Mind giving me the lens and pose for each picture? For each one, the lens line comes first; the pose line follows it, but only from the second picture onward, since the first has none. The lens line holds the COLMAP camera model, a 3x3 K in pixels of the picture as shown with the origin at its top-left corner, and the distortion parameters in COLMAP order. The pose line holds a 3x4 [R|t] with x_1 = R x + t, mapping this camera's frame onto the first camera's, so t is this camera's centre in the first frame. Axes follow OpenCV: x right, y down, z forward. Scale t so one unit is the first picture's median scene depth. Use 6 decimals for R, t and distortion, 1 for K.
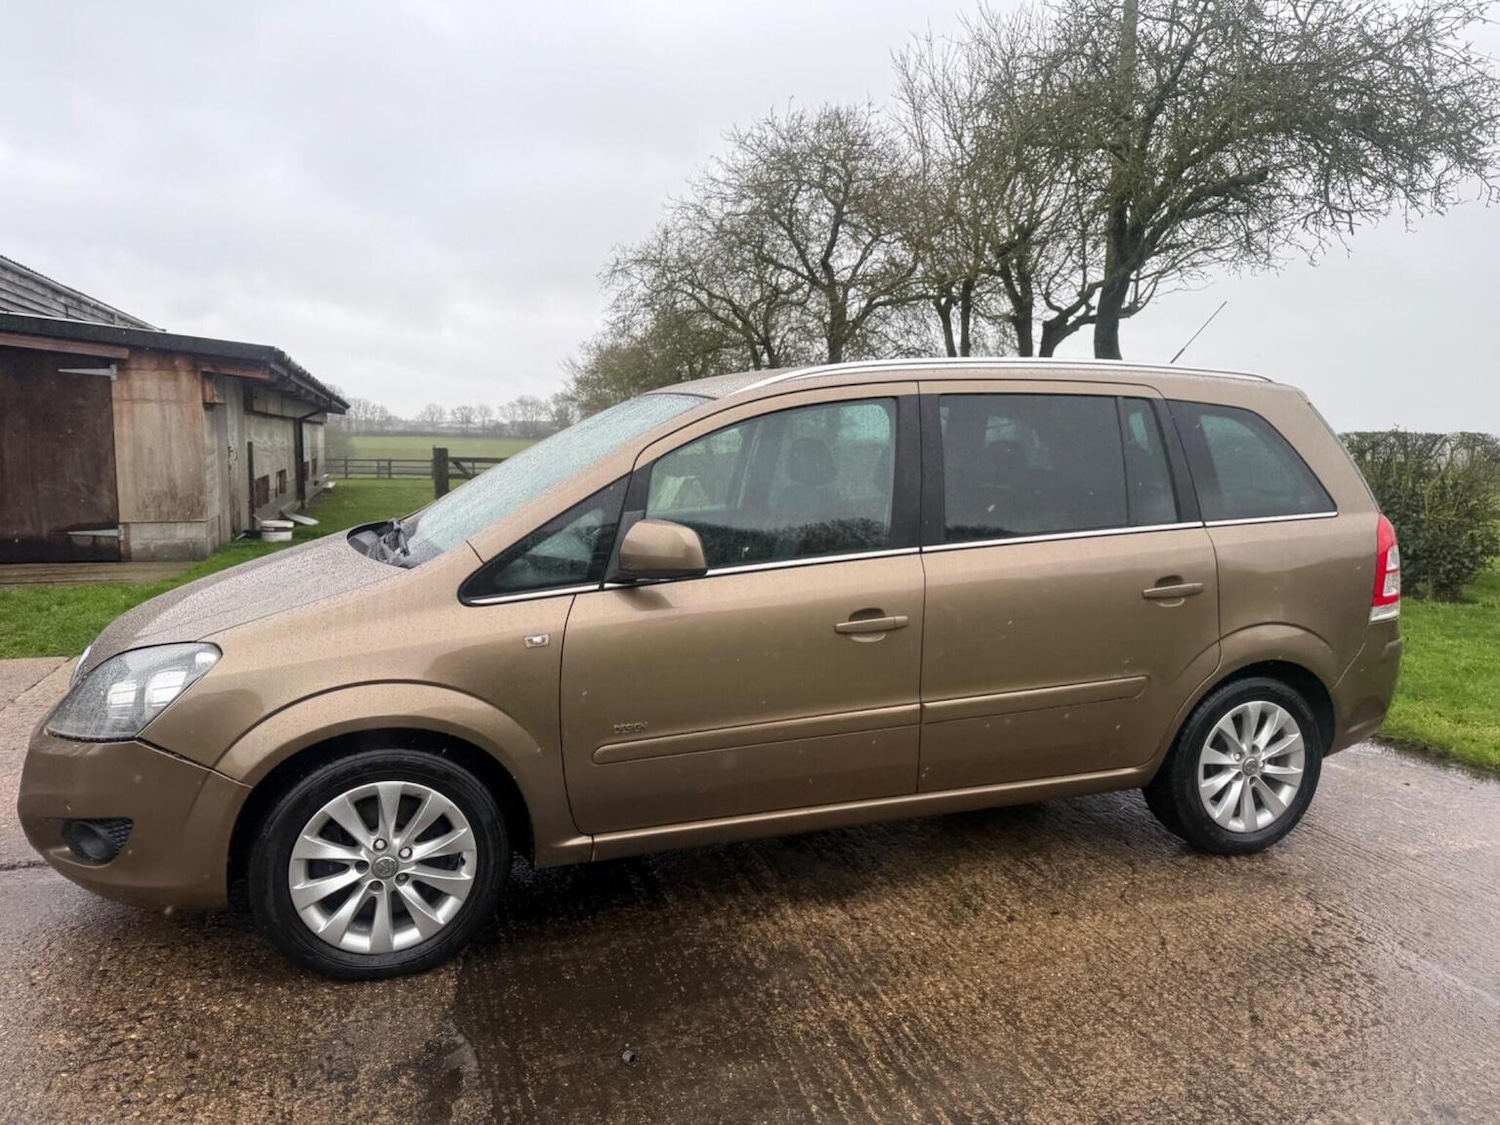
lens RADIAL K [[1060.8, 0, 754.0], [0, 1060.8, 560.4], [0, 0, 1]] dist [0.033275, -0.039151]
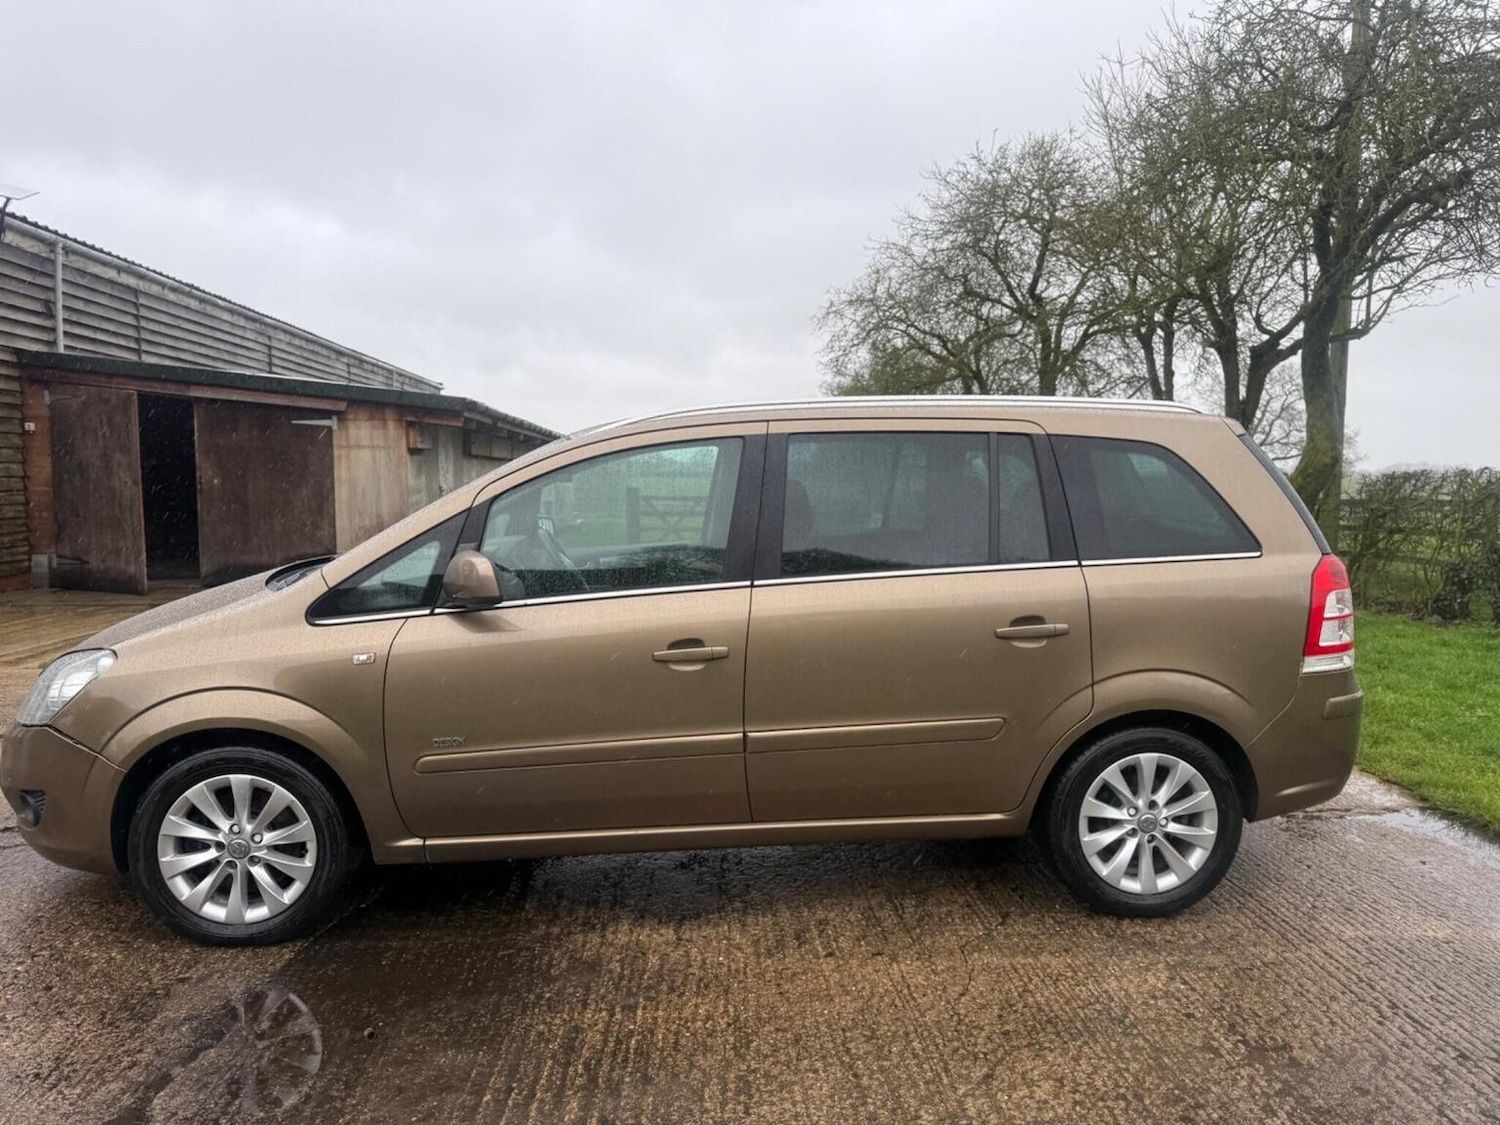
lens RADIAL K [[1060.8, 0, 749.3], [0, 1060.8, 563.4], [0, 0, 1]] dist [0.033275, -0.039151]
pose [[0.969223, 0.012492, -0.245867, 0.354672], [-0.020276, 0.999369, -0.029152, 0.000070], [0.245348, 0.033240, 0.968865, 0.001739]]
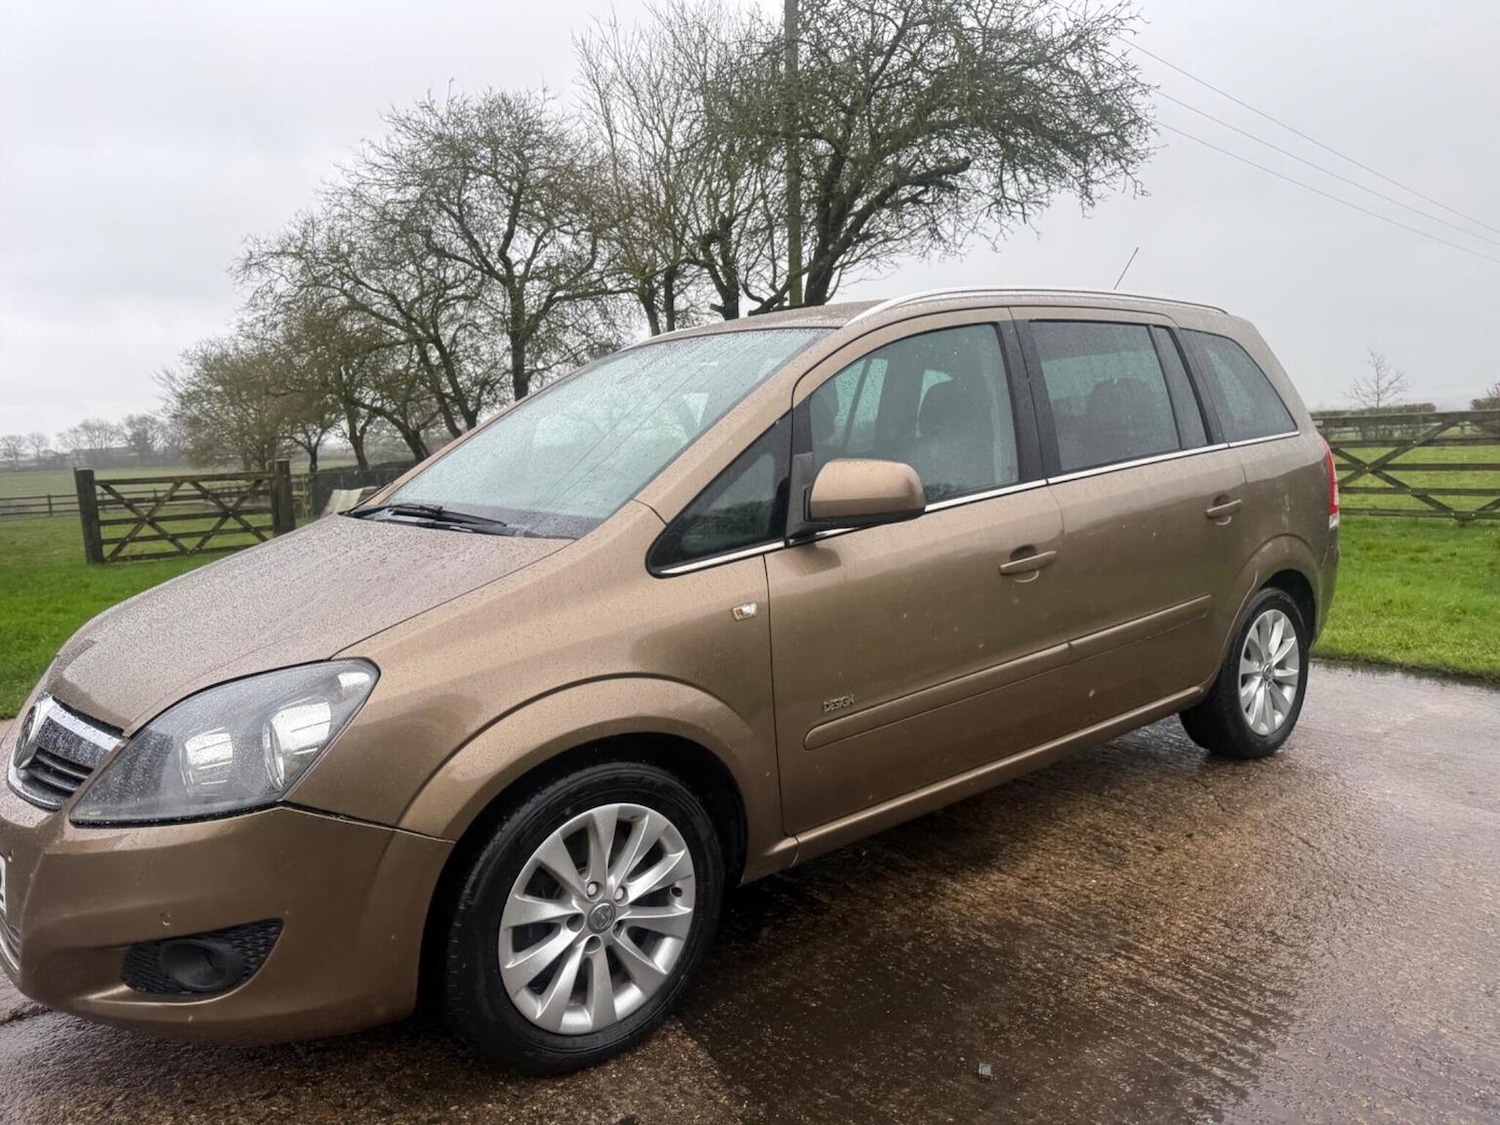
lens RADIAL K [[1060.8, 0, 759.8], [0, 1060.8, 556.2], [0, 0, 1]] dist [0.033275, -0.039151]
pose [[0.938575, -0.092655, 0.332404, -0.354408], [0.095152, 0.995424, 0.008794, 0.020305], [-0.331698, 0.023375, 0.943096, 0.161550]]
